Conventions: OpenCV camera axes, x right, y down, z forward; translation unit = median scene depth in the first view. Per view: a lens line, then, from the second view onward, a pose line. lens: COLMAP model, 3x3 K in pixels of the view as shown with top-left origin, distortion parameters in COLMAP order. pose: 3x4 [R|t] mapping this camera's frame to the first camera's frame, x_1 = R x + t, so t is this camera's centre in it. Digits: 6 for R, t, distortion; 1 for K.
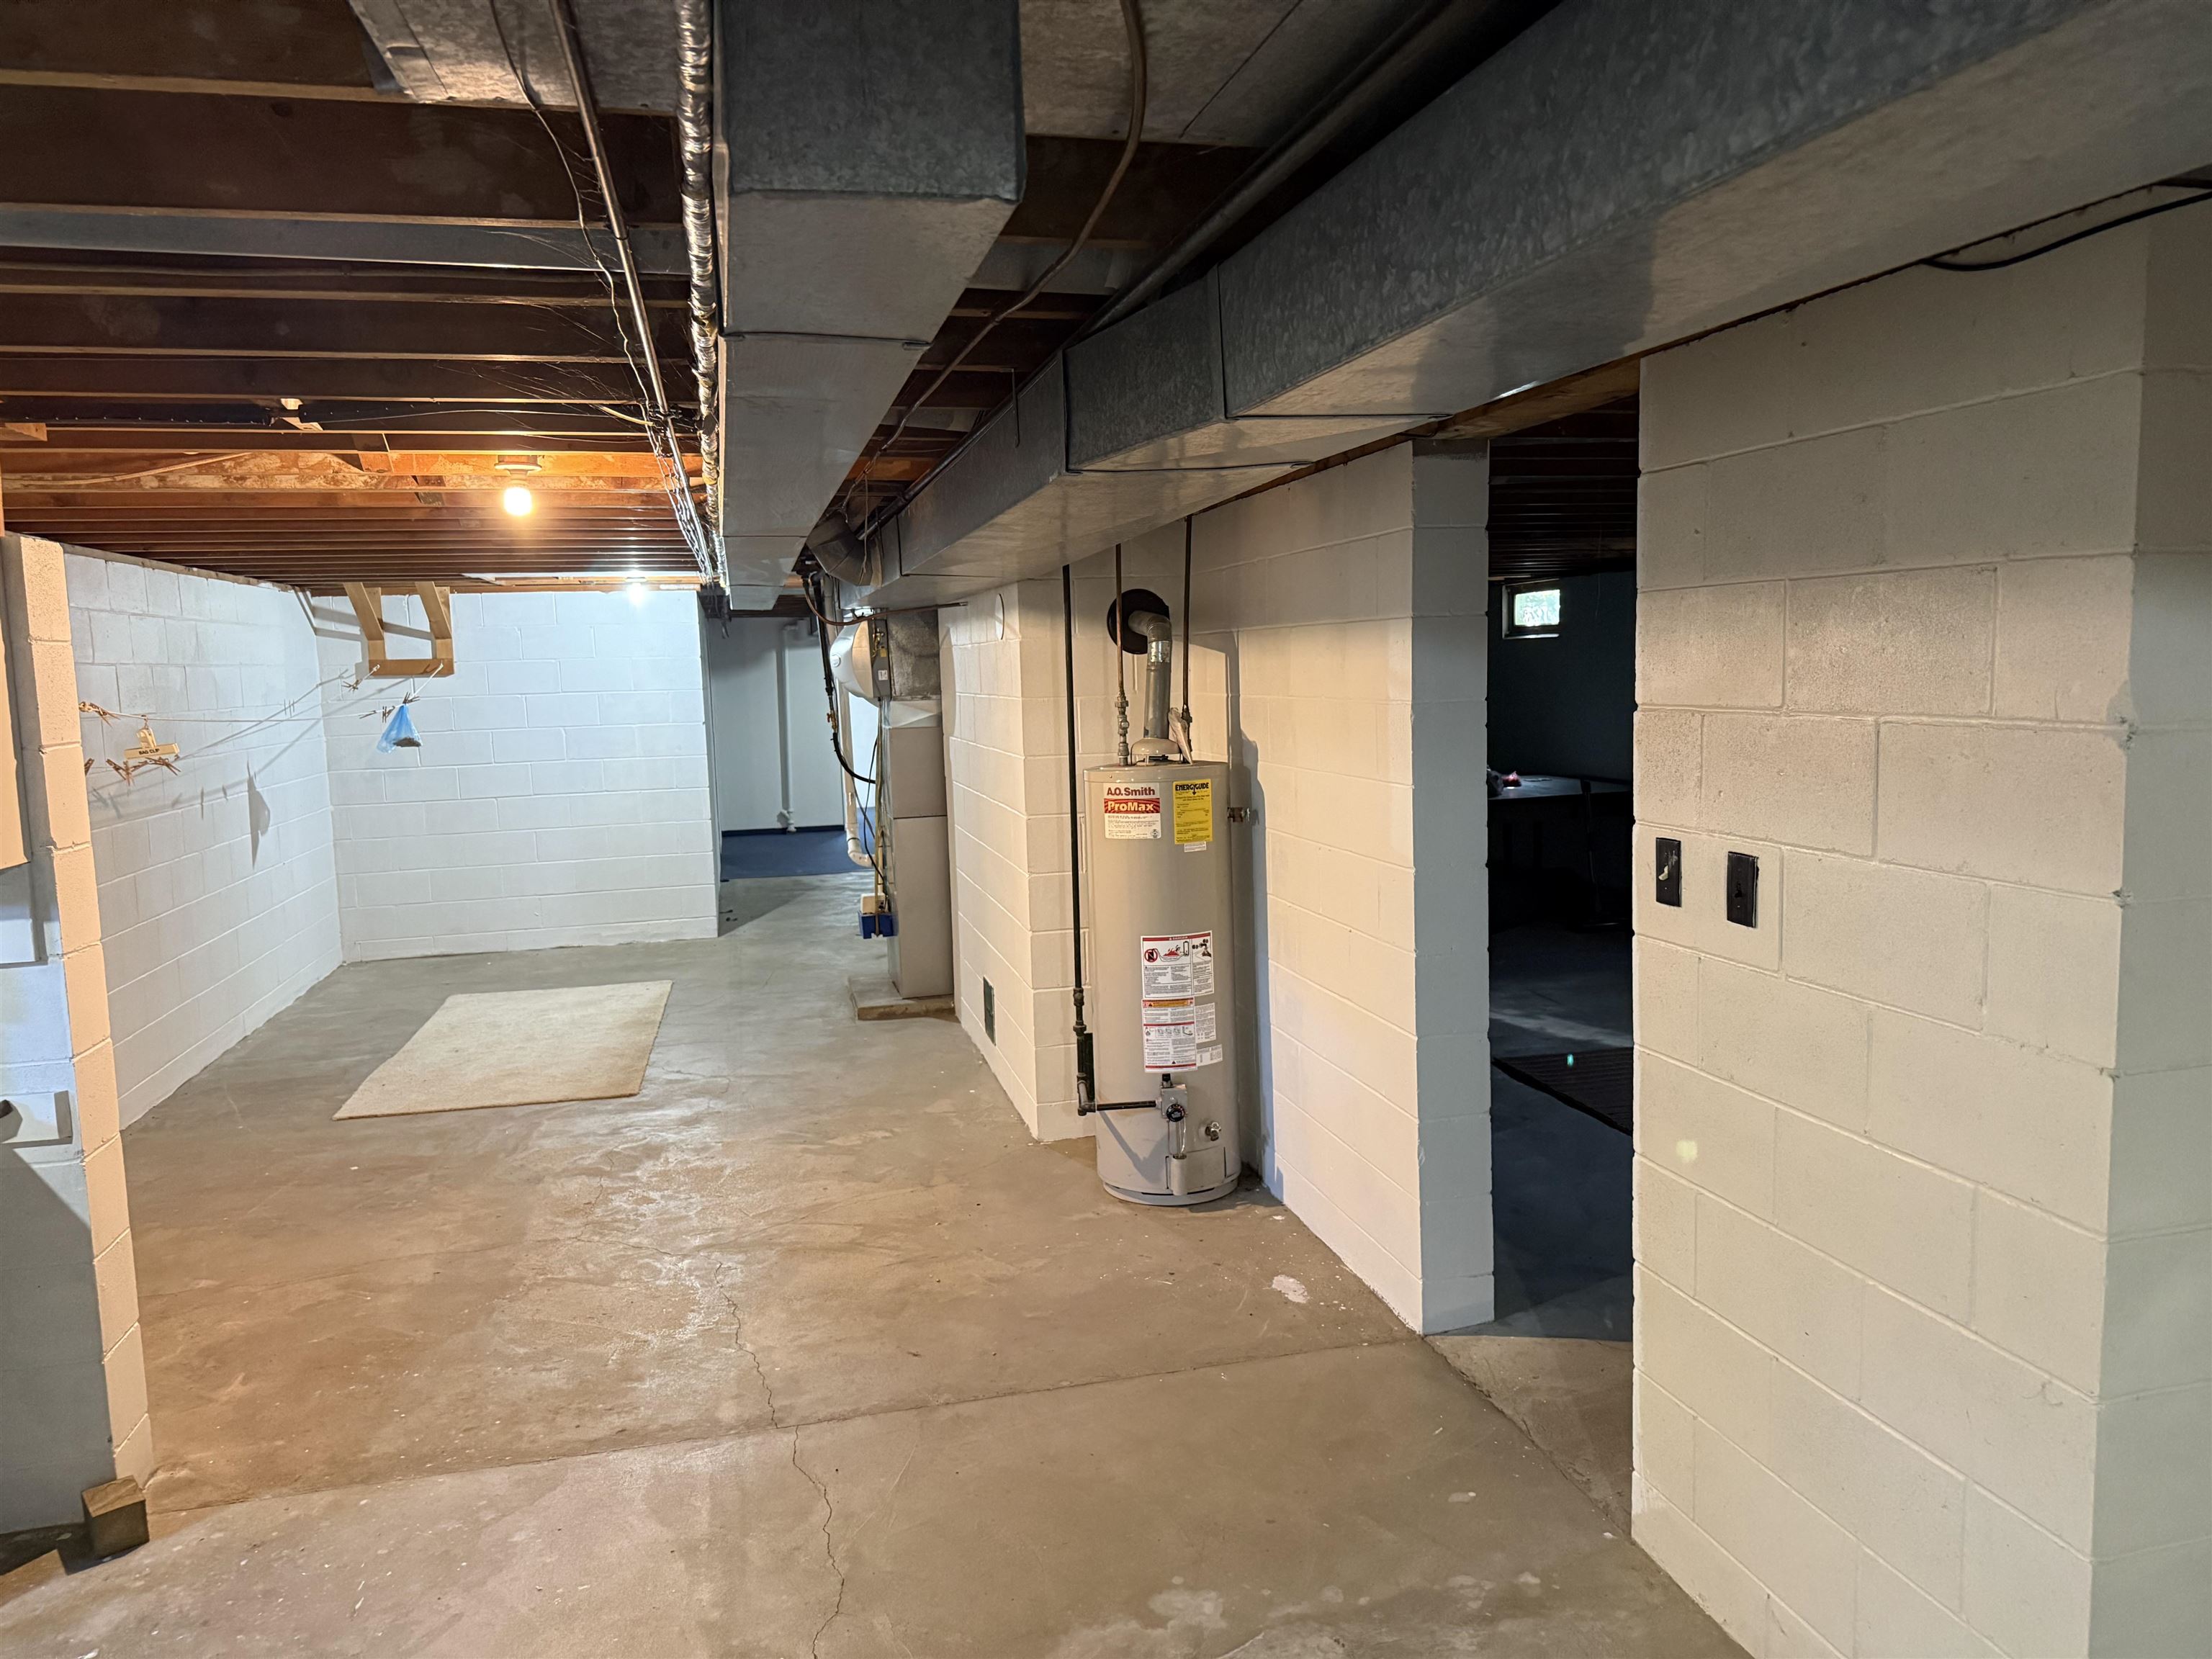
lens RADIAL K [[1567.9, 0, 1105.9], [0, 1567.9, 828.7], [0, 0, 1]] dist [0.010222, -0.013412]
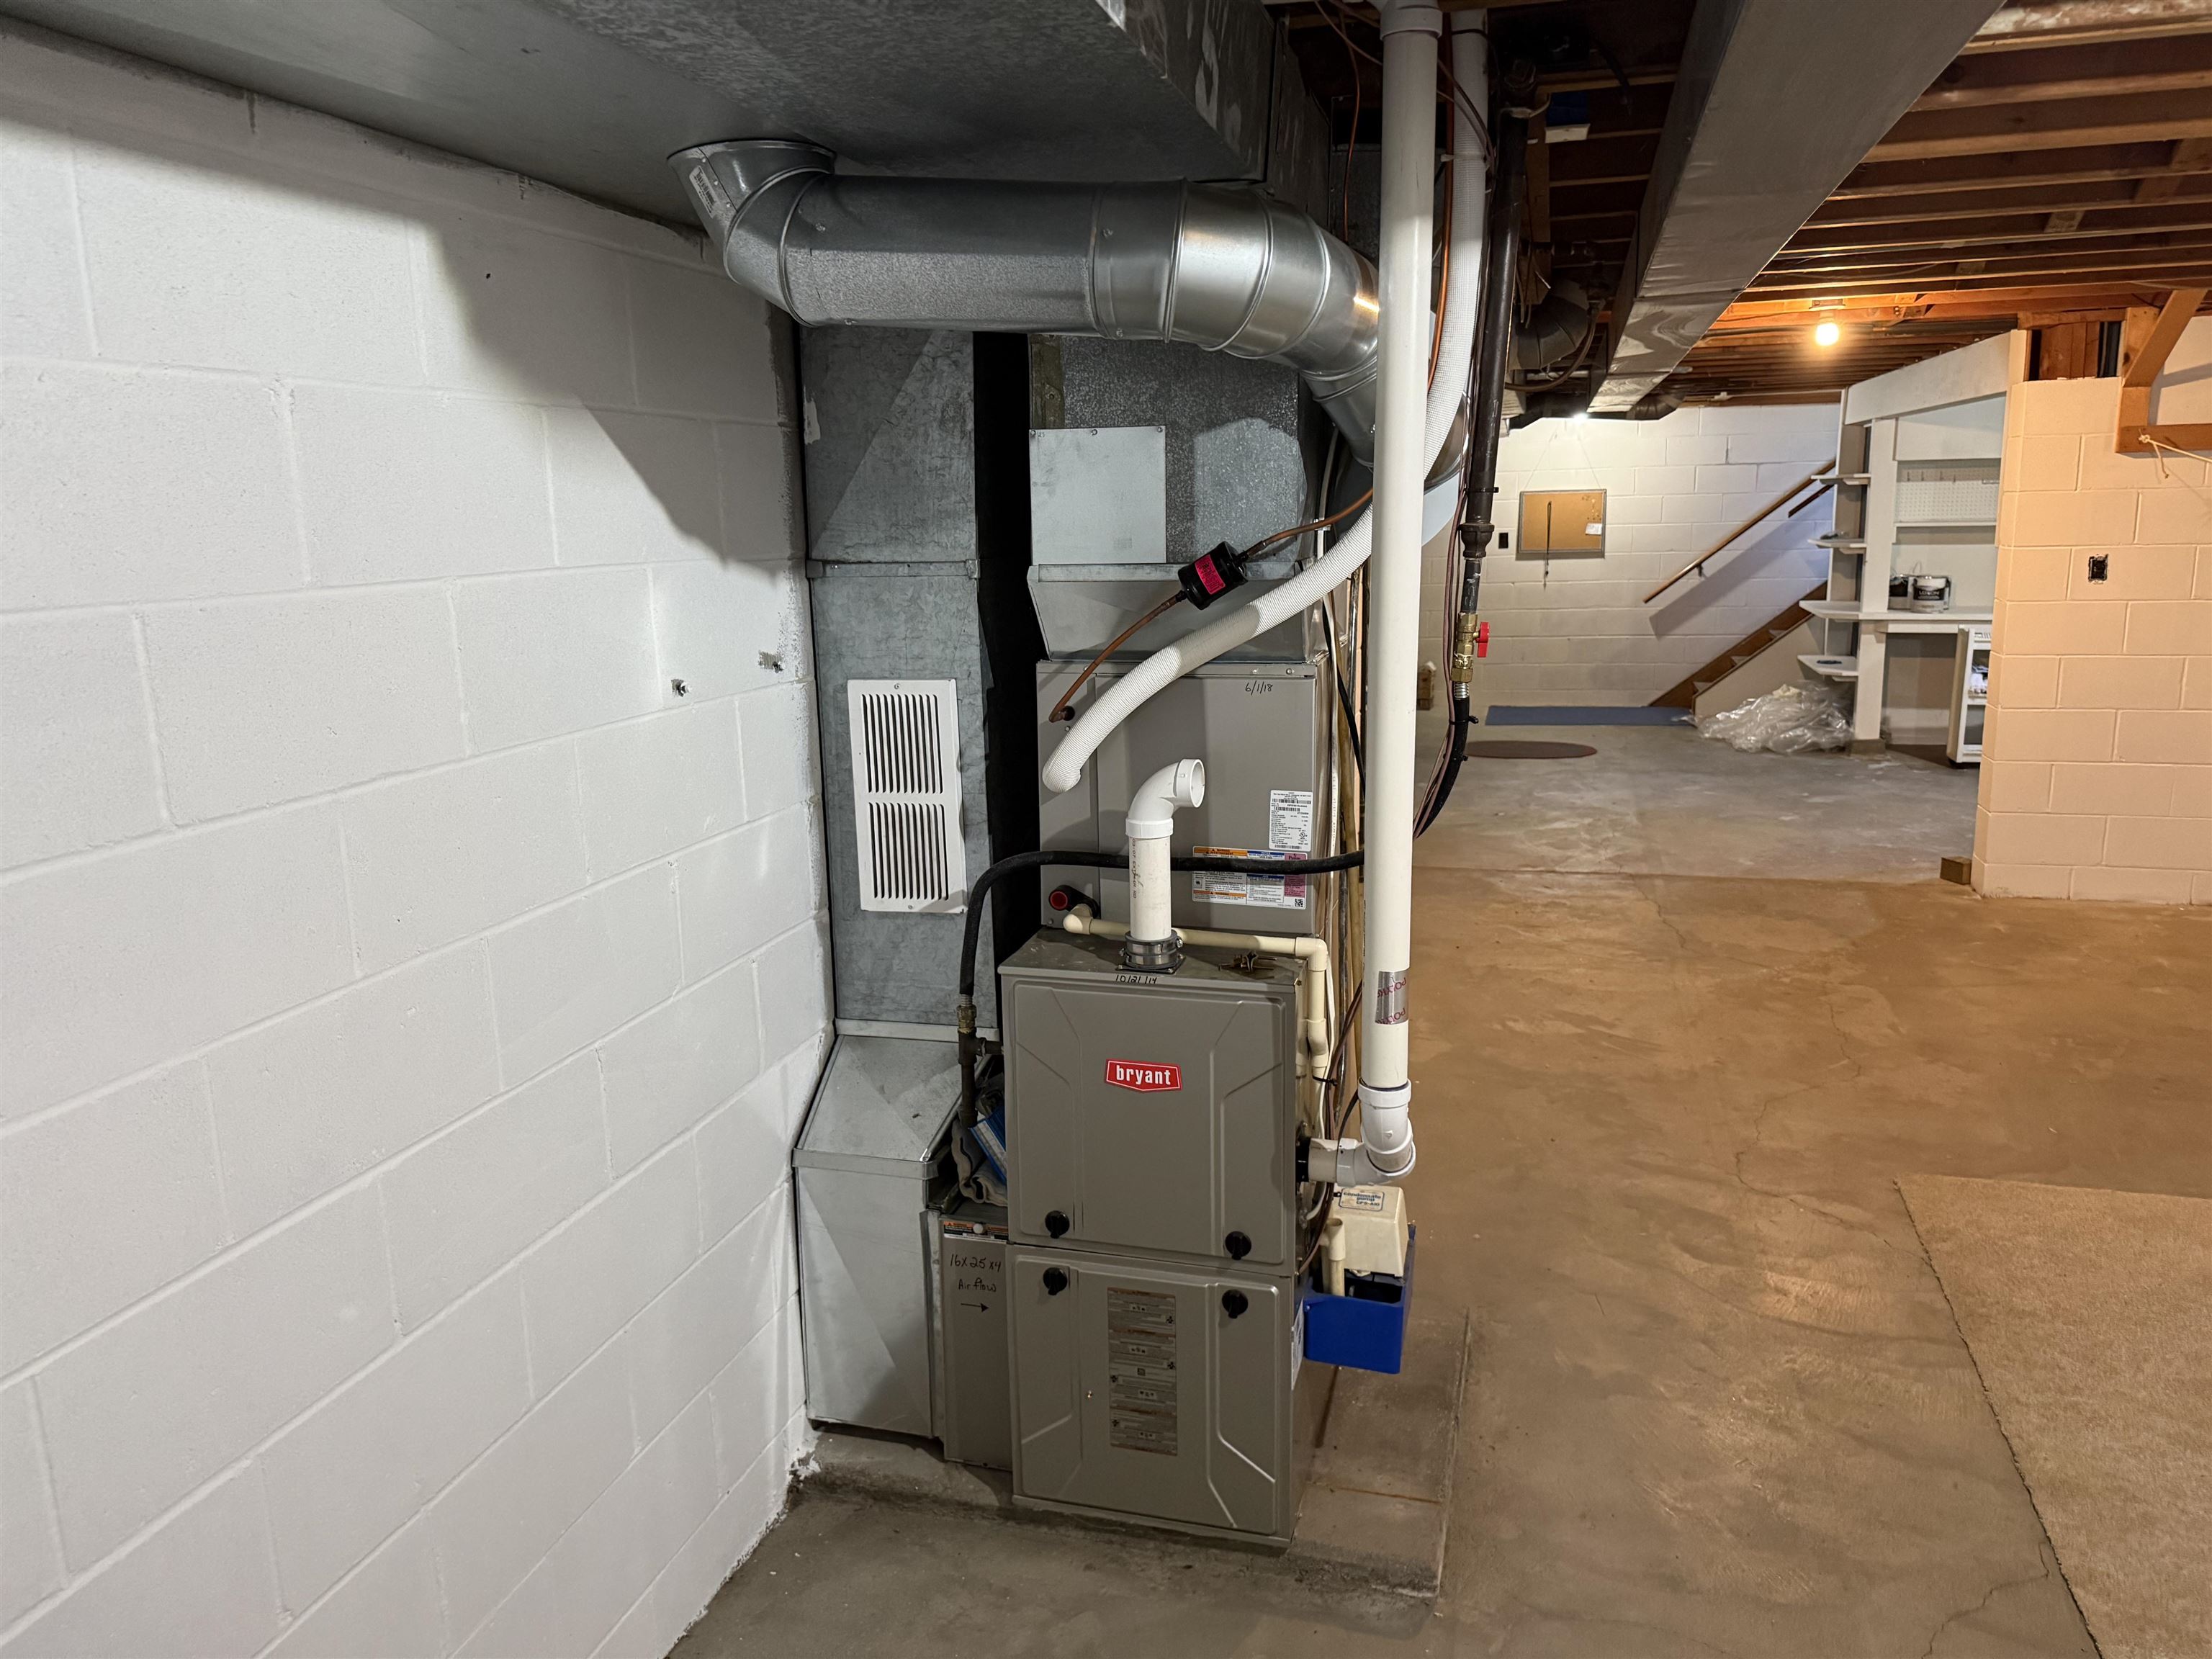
lens RADIAL K [[1567.9, 0, 1105.7], [0, 1567.9, 830.2], [0, 0, 1]] dist [0.010222, -0.013412]
pose [[-0.874513, -0.060524, 0.481211, -0.488638], [0.092084, 0.953416, 0.287261, -0.239974], [-0.476180, 0.295525, -0.828201, 2.479469]]
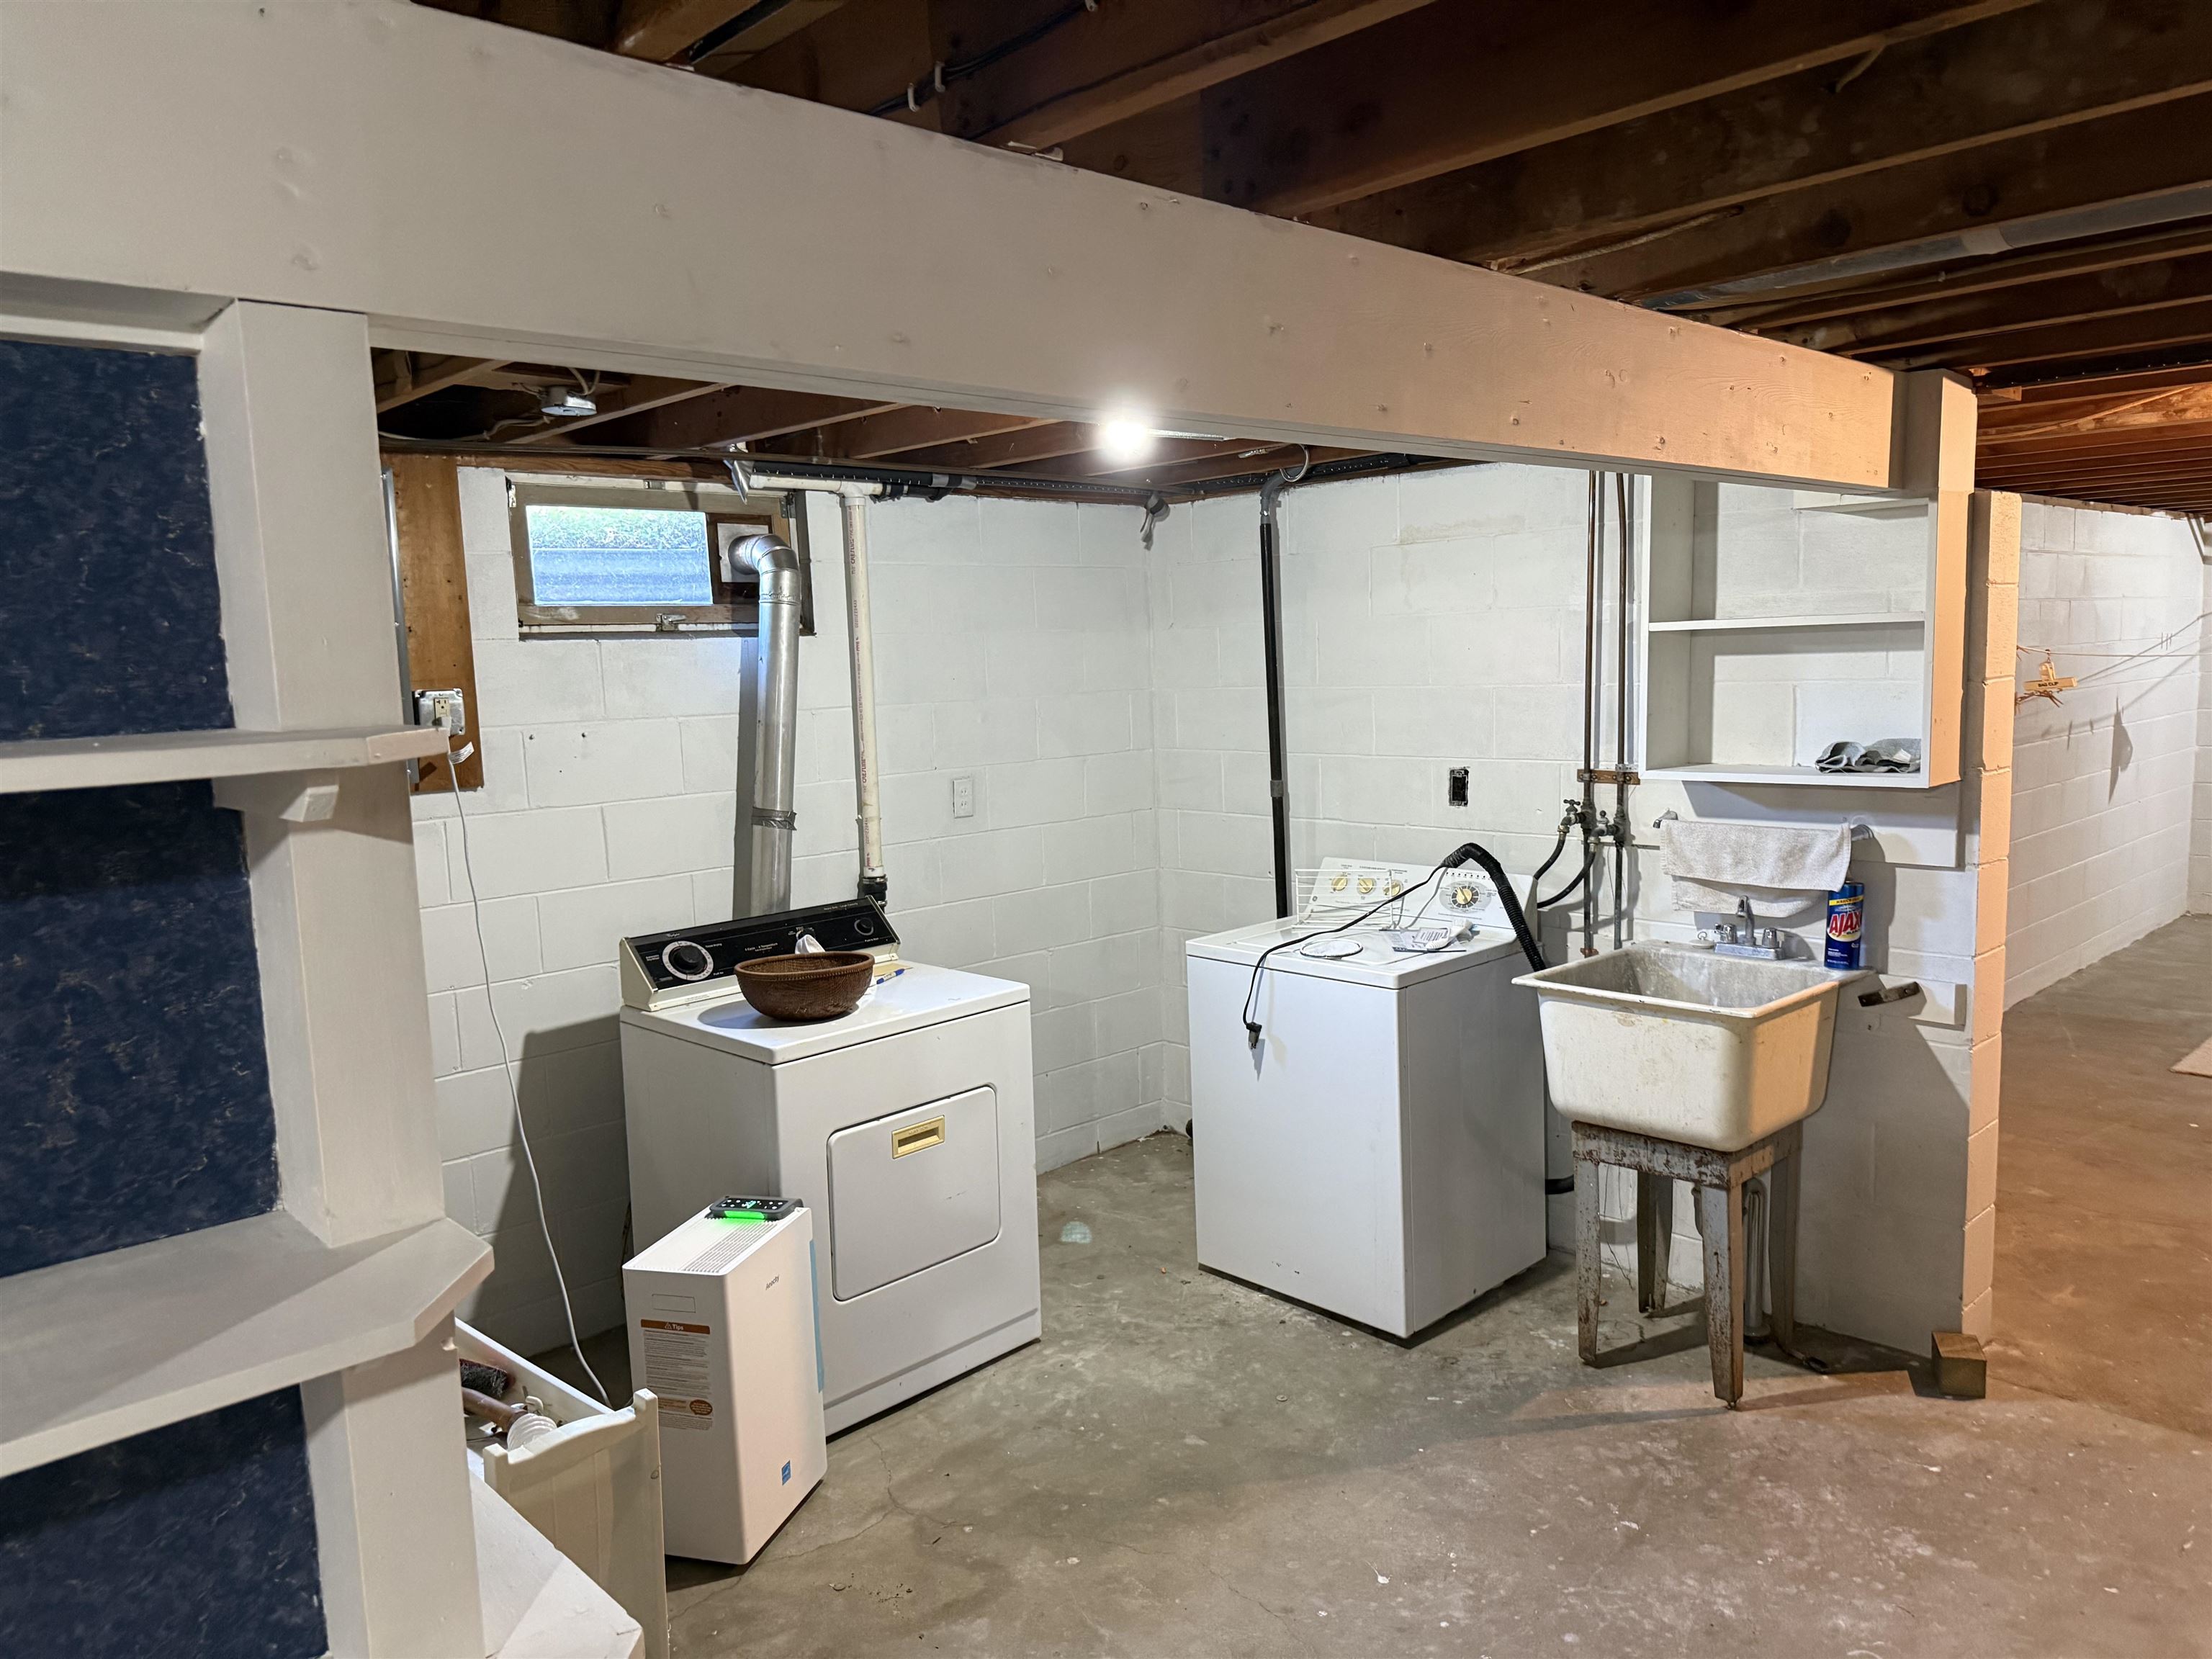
lens RADIAL K [[1567.9, 0, 1104.5], [0, 1567.9, 836.4], [0, 0, 1]] dist [0.010222, -0.013412]
pose [[0.499317, 0.116657, -0.858530, -0.009598], [-0.073919, 0.993017, 0.091940, 0.002138], [0.863260, 0.017554, 0.504453, -0.082429]]
